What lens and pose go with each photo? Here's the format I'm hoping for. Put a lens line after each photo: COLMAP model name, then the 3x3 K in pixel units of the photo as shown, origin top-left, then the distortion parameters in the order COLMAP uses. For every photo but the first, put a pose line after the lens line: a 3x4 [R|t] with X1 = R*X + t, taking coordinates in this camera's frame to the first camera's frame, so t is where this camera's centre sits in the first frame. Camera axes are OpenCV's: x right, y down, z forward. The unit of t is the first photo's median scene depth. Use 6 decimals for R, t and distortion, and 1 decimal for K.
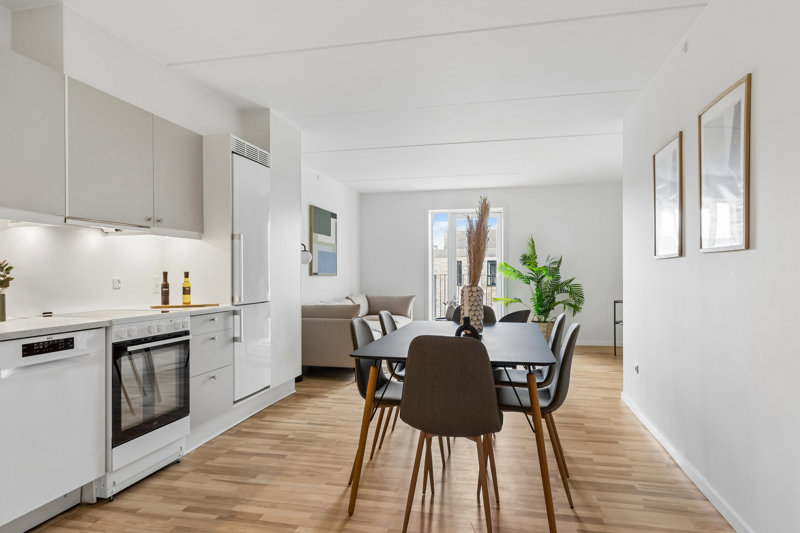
lens RADIAL K [[489.2, 0, 399.8], [0, 489.2, 274.6], [0, 0, 1]] dist [0.004252, 0.002057]
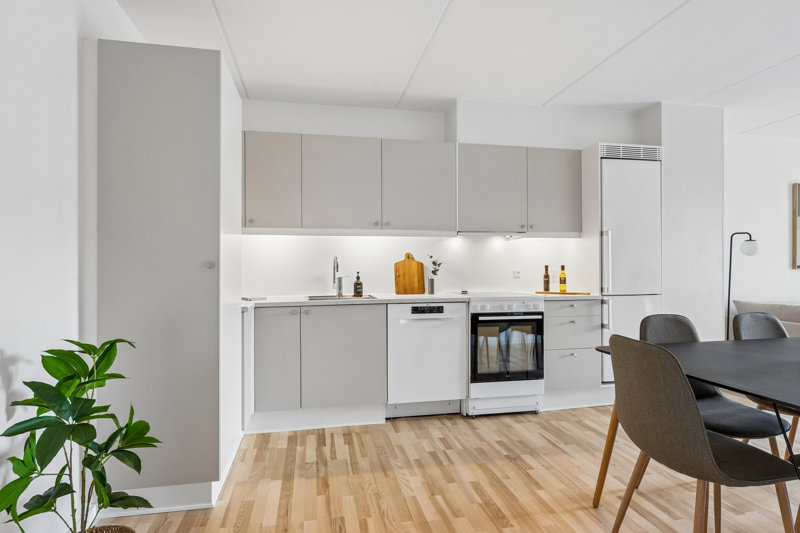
lens RADIAL K [[415.9, 0, 398.8], [0, 415.9, 268.6], [0, 0, 1]] dist [0.000565, 0.000006]
pose [[0.413355, -0.000998, -0.910569, 0.381463], [-0.000035, 0.999999, -0.001112, 0.004033], [0.910570, 0.000492, 0.413355, 0.216012]]
